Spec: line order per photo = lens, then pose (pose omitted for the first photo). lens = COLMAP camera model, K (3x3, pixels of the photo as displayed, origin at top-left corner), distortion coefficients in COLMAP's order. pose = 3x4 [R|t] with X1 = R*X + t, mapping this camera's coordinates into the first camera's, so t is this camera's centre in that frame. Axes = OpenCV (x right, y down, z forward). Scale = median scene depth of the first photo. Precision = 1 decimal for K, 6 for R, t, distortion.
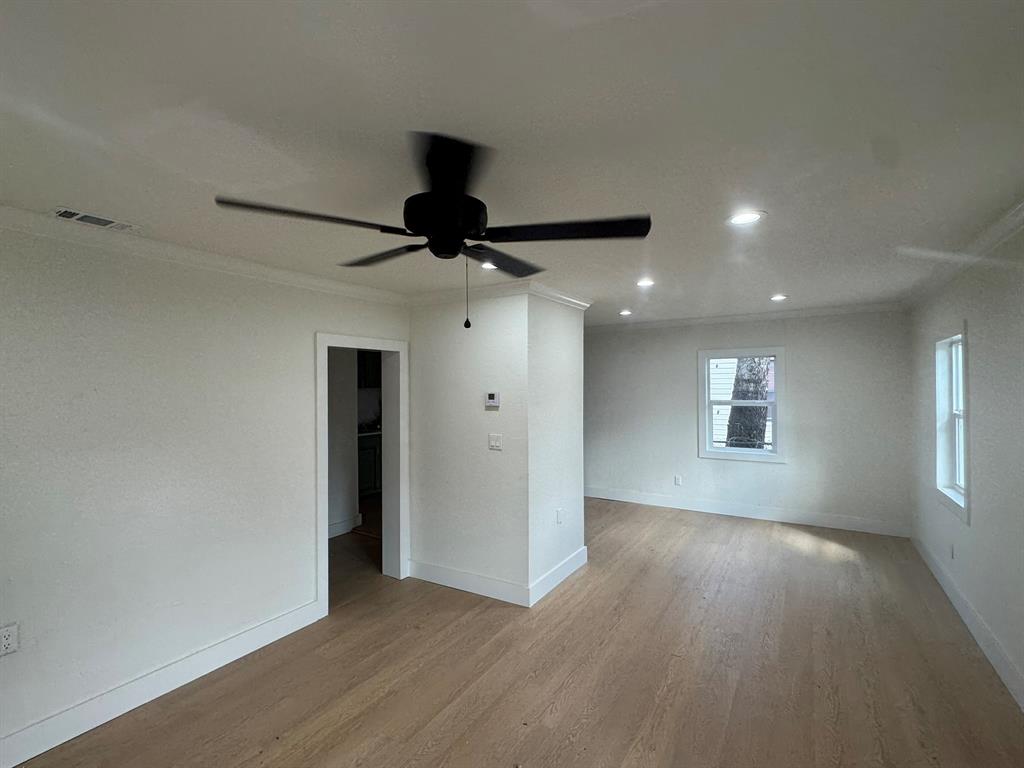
lens RADIAL K [[484.1, 0, 509.8], [0, 484.1, 383.8], [0, 0, 1]] dist [-0.000742, 0.000525]
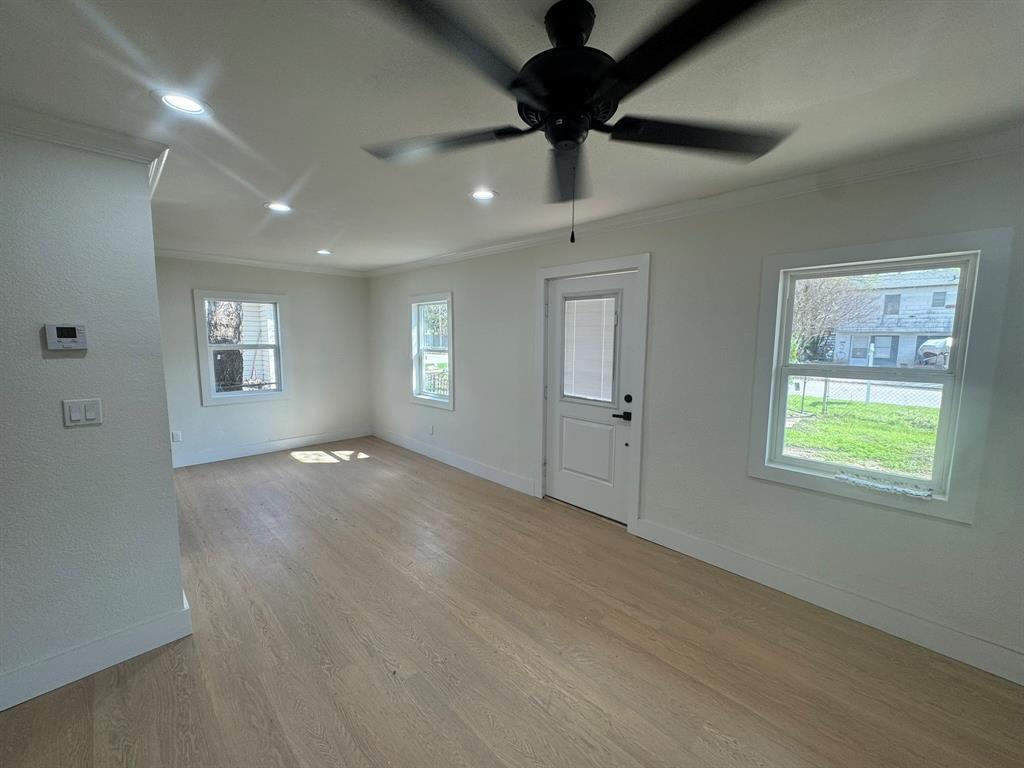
lens RADIAL K [[407.7, 0, 510.1], [0, 407.7, 383.3], [0, 0, 1]] dist [0.000521, 0.000072]
pose [[0.229447, -0.099714, 0.968200, -0.371323], [-0.012818, 0.994343, 0.105444, 0.028638], [-0.973237, -0.036604, 0.226871, 0.401562]]
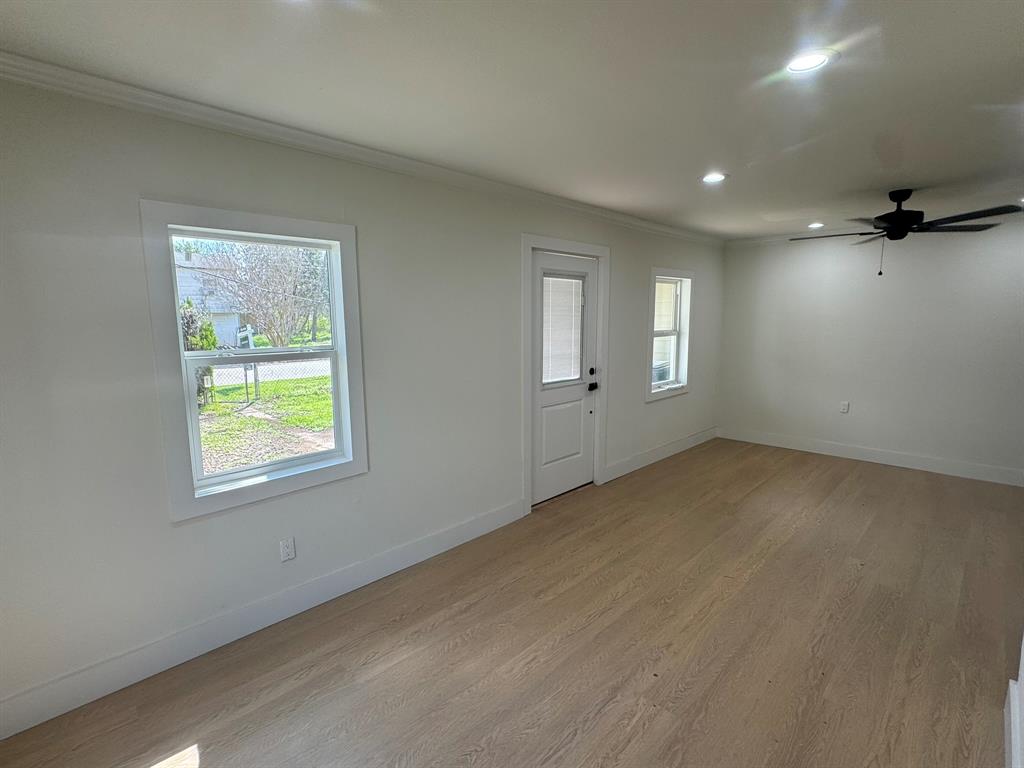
lens RADIAL K [[484.1, 0, 509.8], [0, 484.1, 383.8], [0, 0, 1]] dist [-0.000742, 0.000525]
pose [[-0.972992, -0.013492, 0.230443, 0.433014], [0.017105, 0.991332, 0.130263, 0.023474], [-0.230203, 0.130687, -0.964328, 1.510188]]
